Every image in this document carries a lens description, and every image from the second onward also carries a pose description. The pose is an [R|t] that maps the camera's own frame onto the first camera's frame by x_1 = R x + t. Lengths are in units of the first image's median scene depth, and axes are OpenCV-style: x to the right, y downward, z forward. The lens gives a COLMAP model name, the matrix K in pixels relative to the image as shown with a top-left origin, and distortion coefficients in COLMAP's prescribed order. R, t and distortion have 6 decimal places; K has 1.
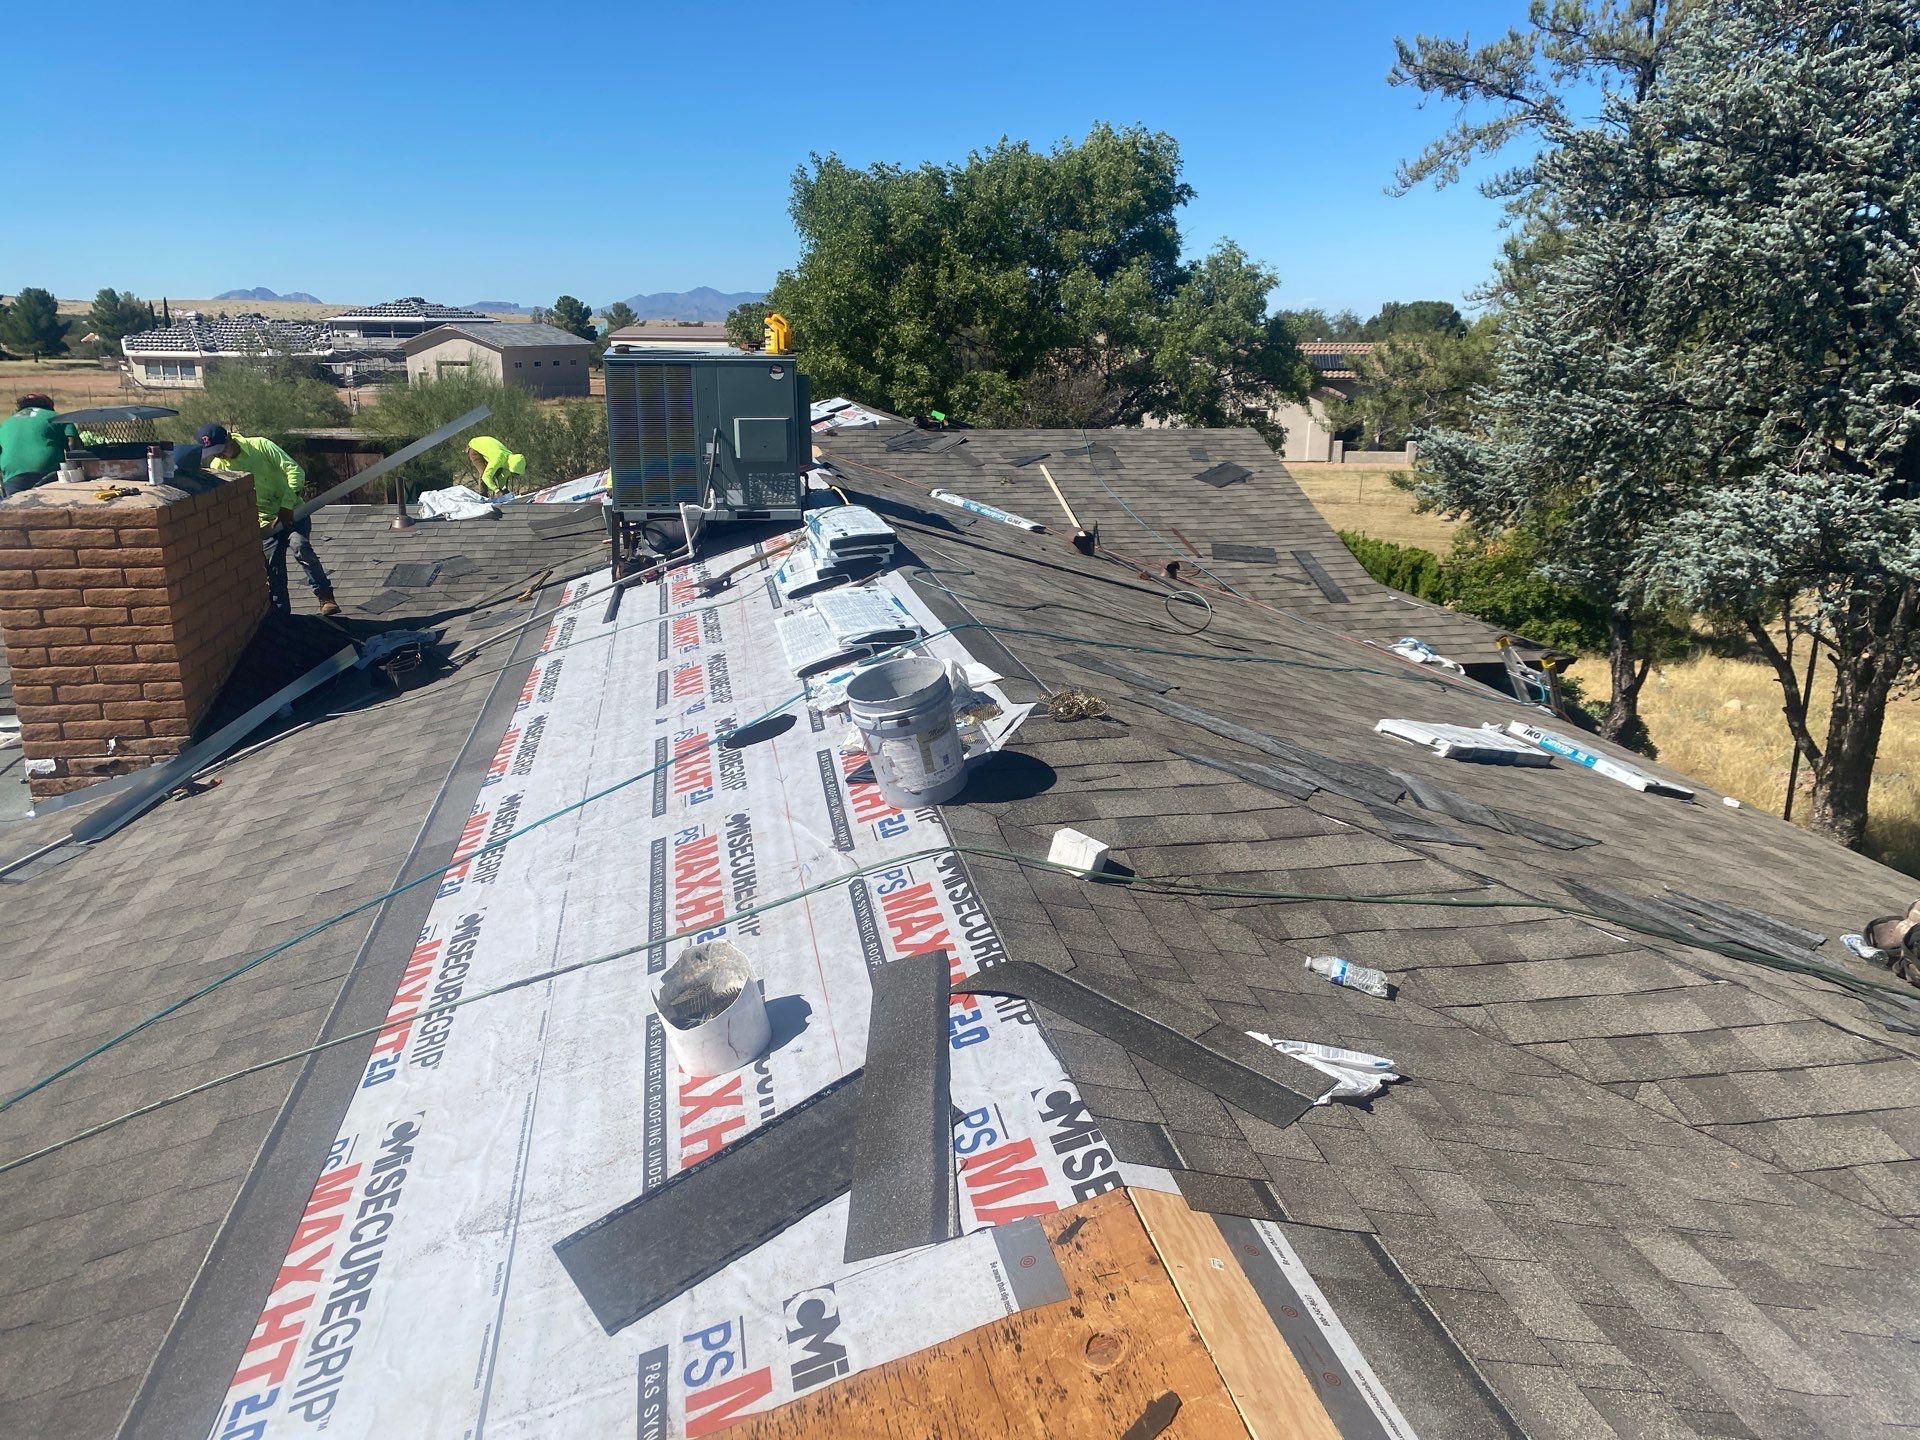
lens RADIAL K [[1394.4, 0, 960.0], [0, 1394.4, 720.0], [0, 0, 1]] dist [0.004235, -0.024695]
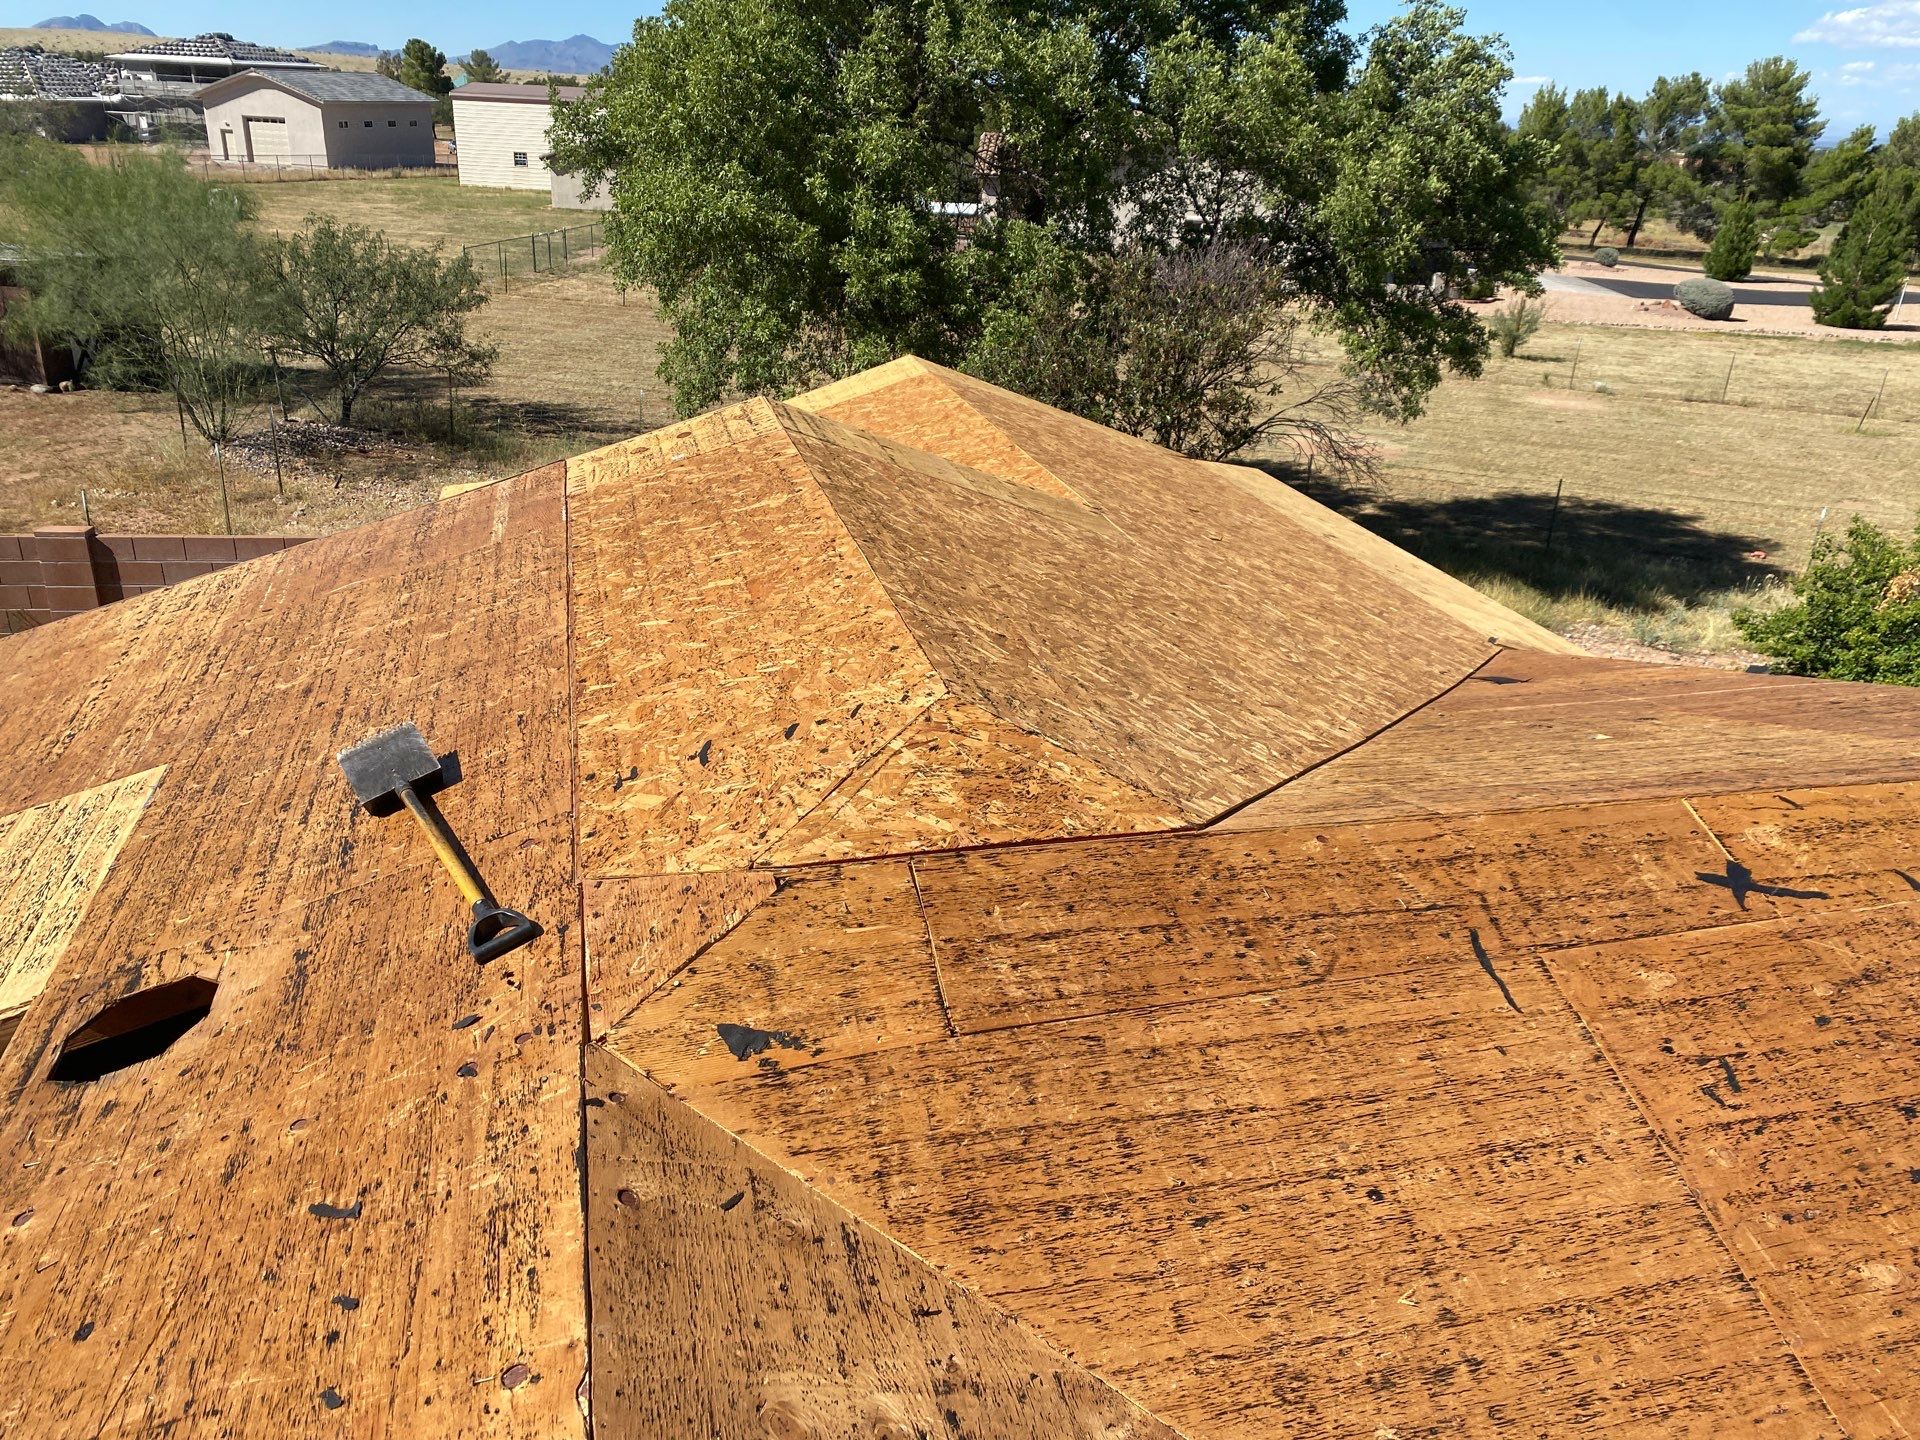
lens RADIAL K [[1394.4, 0, 960.0], [0, 1394.4, 720.0], [0, 0, 1]] dist [0.004235, -0.024695]
pose [[0.997123, 0.012841, 0.074706, -0.009219], [-0.023624, 0.989105, 0.145305, -0.031071], [-0.072027, -0.146652, 0.986562, 0.099509]]
